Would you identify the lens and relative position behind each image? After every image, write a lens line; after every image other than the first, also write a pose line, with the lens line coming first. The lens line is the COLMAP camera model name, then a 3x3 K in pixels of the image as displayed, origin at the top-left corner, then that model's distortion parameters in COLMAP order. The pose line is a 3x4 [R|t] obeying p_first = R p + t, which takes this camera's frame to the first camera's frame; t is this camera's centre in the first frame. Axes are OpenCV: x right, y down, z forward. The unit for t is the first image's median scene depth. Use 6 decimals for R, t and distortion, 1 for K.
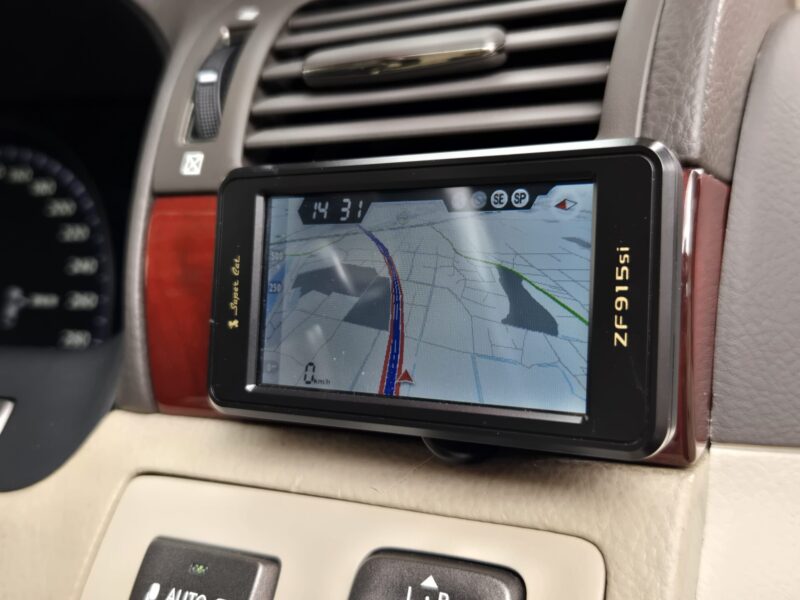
lens RADIAL K [[880.2, 0, 400.0], [0, 880.2, 300.0], [0, 0, 1]] dist [0.002083, -0.009077]
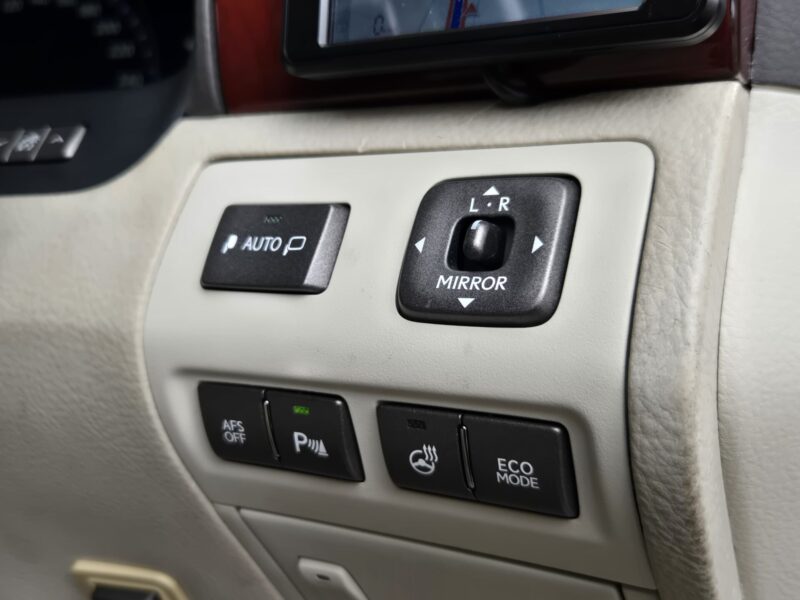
lens RADIAL K [[880.2, 0, 400.0], [0, 880.2, 300.0], [0, 0, 1]] dist [0.002083, -0.009077]
pose [[0.999822, 0.011158, -0.015233, -0.058162], [-0.010243, 0.998216, 0.058829, 0.366895], [0.015862, -0.058662, 0.998152, -0.099140]]
